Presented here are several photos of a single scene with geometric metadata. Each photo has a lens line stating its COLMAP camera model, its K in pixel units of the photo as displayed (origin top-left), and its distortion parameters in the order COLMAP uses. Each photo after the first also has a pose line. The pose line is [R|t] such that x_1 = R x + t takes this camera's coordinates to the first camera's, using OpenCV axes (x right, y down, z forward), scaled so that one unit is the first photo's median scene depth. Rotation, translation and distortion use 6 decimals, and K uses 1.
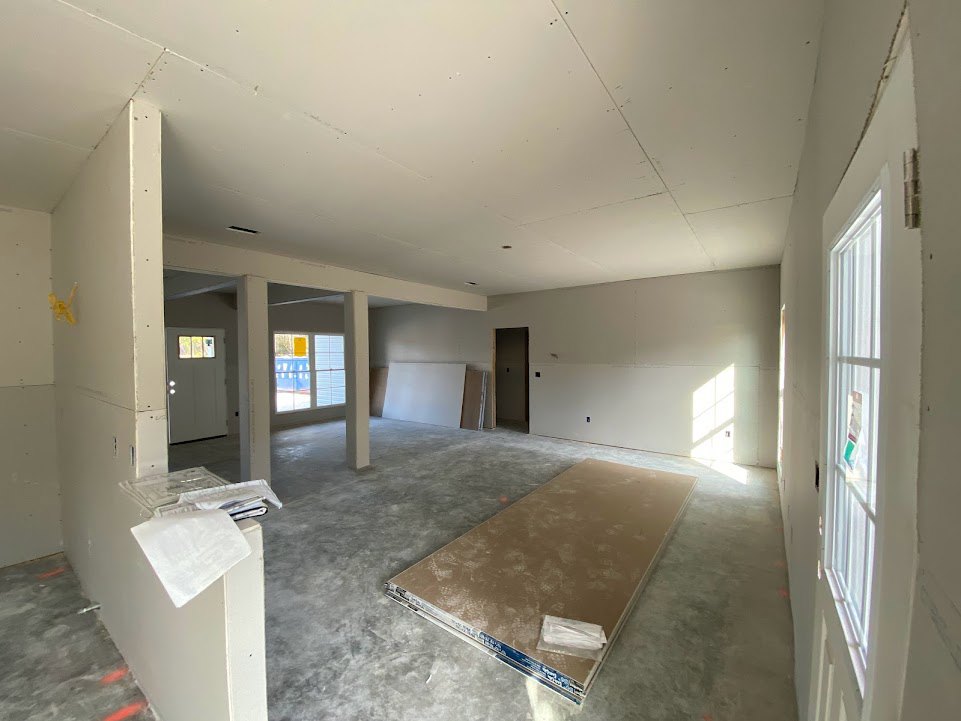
lens RADIAL K [[387.1, 0, 486.3], [0, 387.1, 361.0], [0, 0, 1]] dist [0.001747, -0.000134]
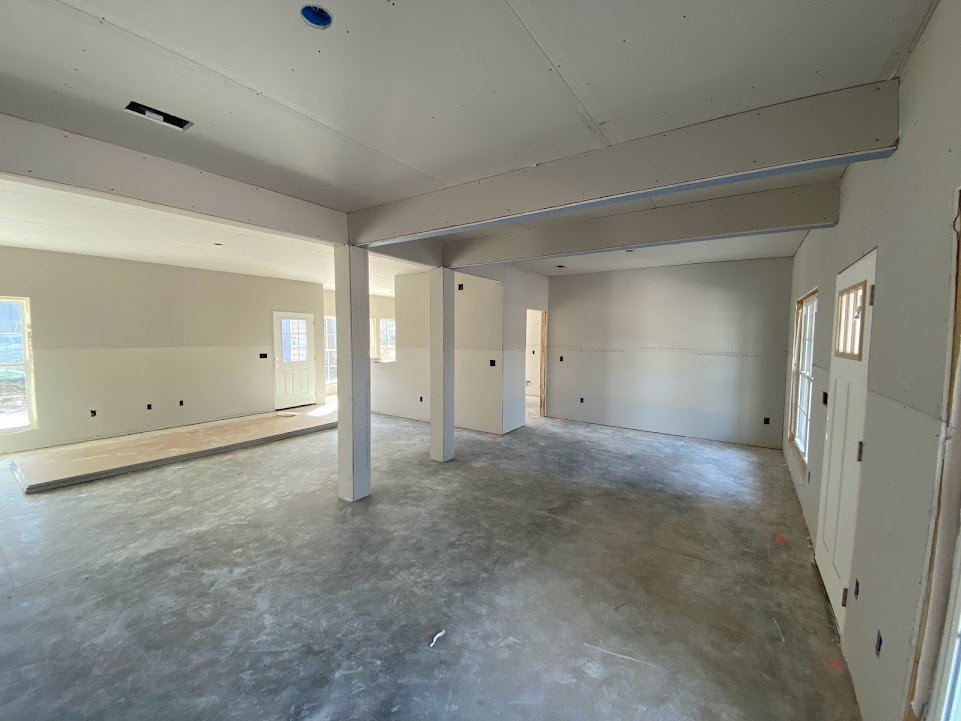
lens RADIAL K [[387.1, 0, 486.3], [0, 387.1, 361.0], [0, 0, 1]] dist [0.001747, -0.000134]
pose [[-0.999340, 0.001301, -0.036292, -0.564901], [-0.002386, 0.994846, 0.101369, -0.052539], [0.036237, 0.101389, -0.994187, 1.742393]]
